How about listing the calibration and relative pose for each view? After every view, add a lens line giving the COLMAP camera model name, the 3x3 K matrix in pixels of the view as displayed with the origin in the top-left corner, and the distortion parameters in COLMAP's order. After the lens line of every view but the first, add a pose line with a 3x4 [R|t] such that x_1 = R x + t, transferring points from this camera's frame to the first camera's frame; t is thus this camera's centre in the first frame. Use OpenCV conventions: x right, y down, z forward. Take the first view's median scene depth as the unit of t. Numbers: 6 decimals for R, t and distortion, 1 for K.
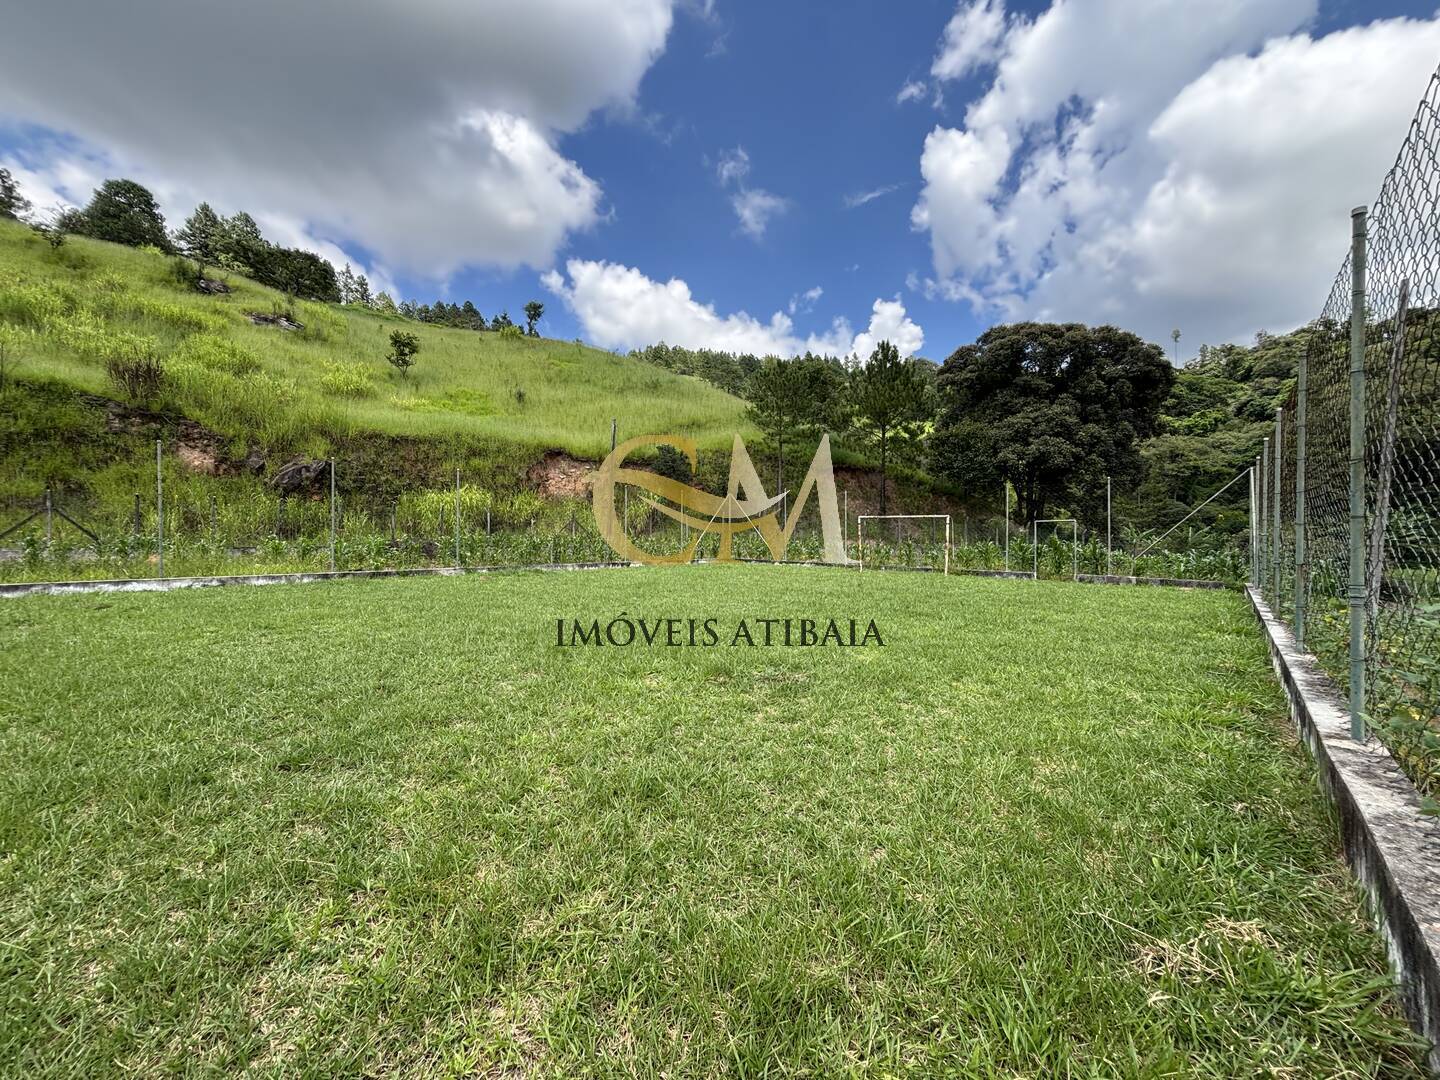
lens RADIAL K [[575.7, 0, 718.9], [0, 575.7, 538.7], [0, 0, 1]] dist [0.003552, -0.001568]
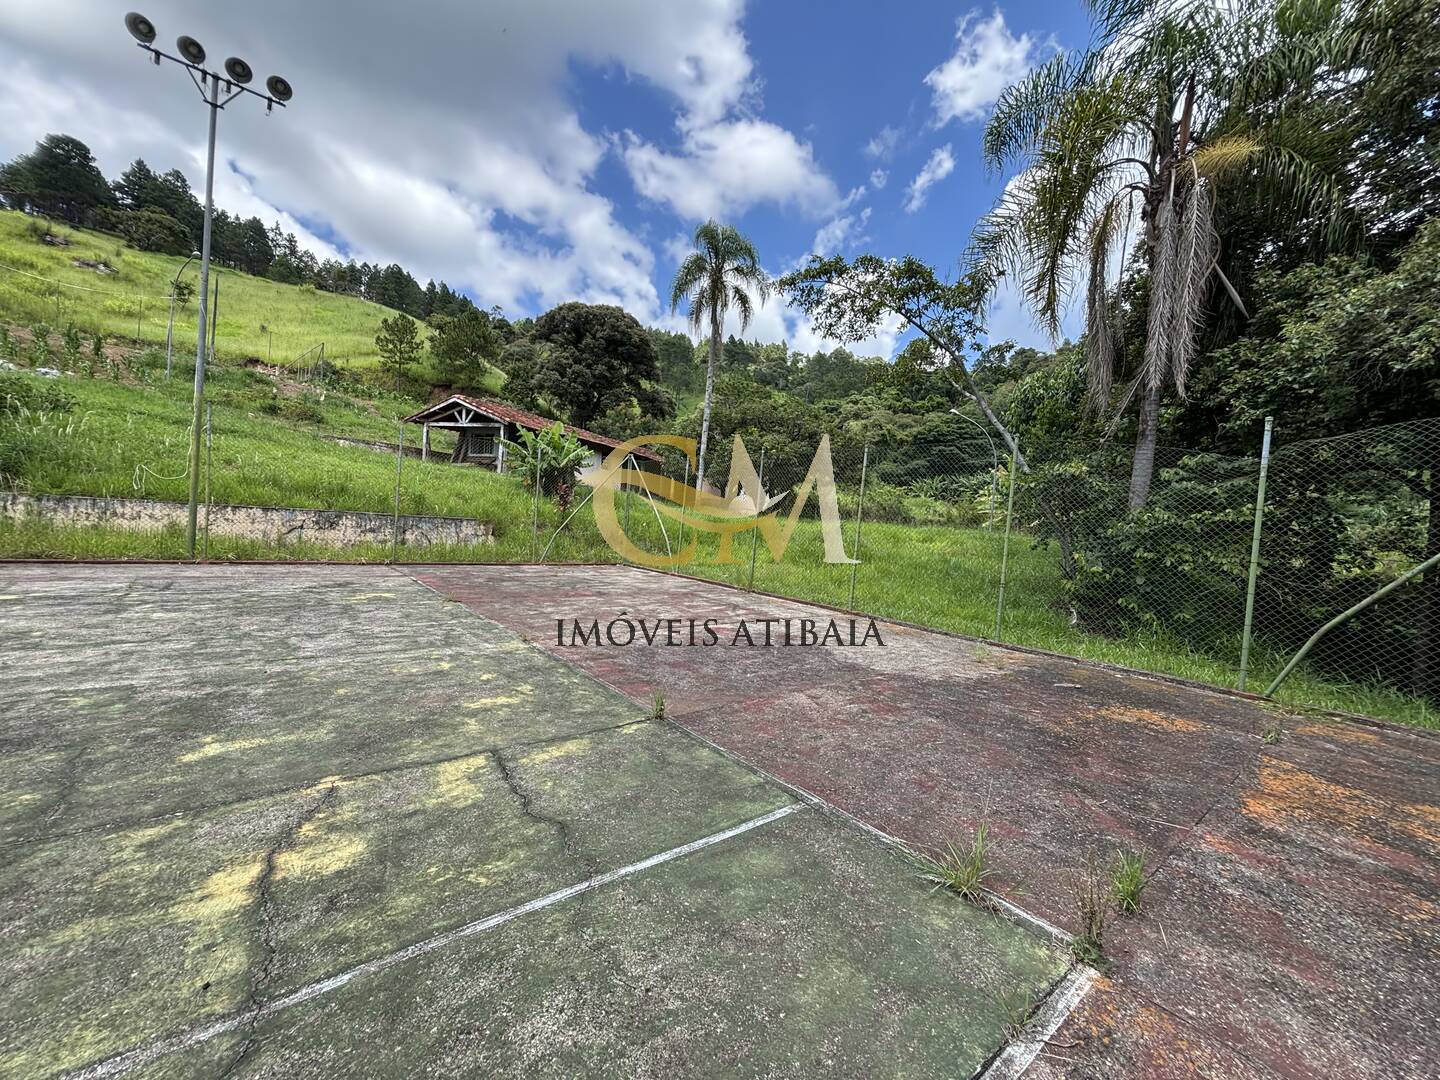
lens RADIAL K [[575.7, 0, 715.7], [0, 575.7, 542.1], [0, 0, 1]] dist [0.003552, -0.001568]
pose [[0.997693, 0.065878, 0.016372, 0.879090], [-0.066371, 0.997293, 0.031646, 0.193068], [-0.014243, -0.032659, 0.999365, -0.570296]]
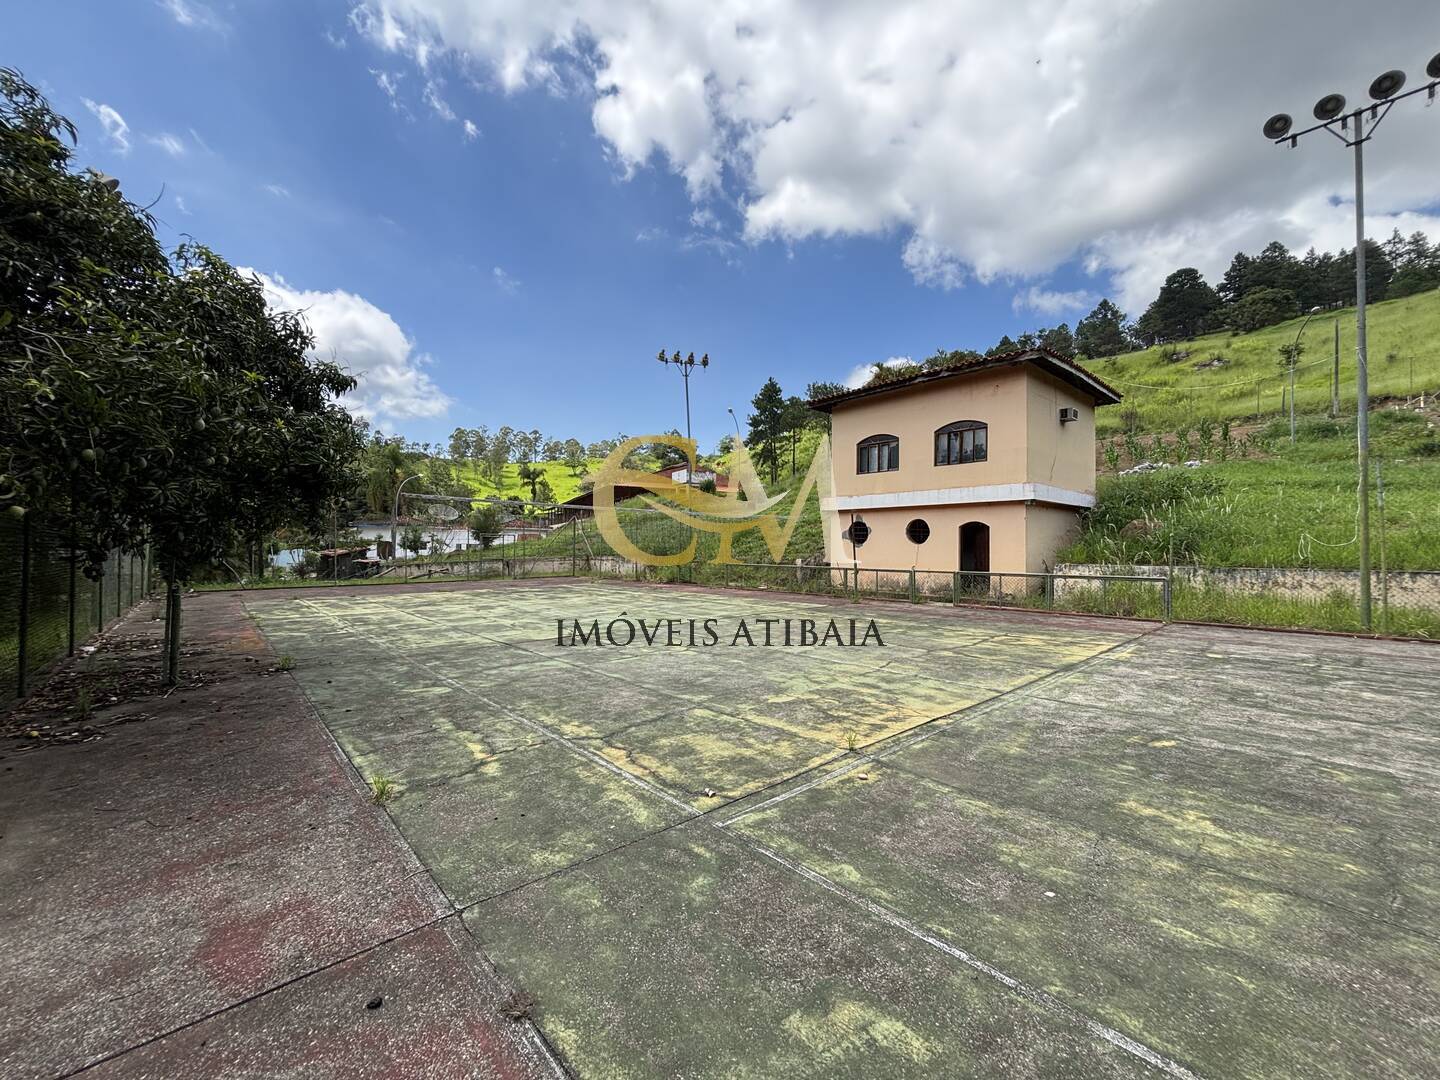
lens RADIAL K [[575.7, 0, 714.4], [0, 575.7, 537.8], [0, 0, 1]] dist [0.003552, -0.001568]
pose [[0.053748, -0.021968, -0.998313, 0.866394], [-0.004313, 0.999744, -0.022232, 0.192366], [0.998545, 0.005501, 0.053640, -0.585423]]
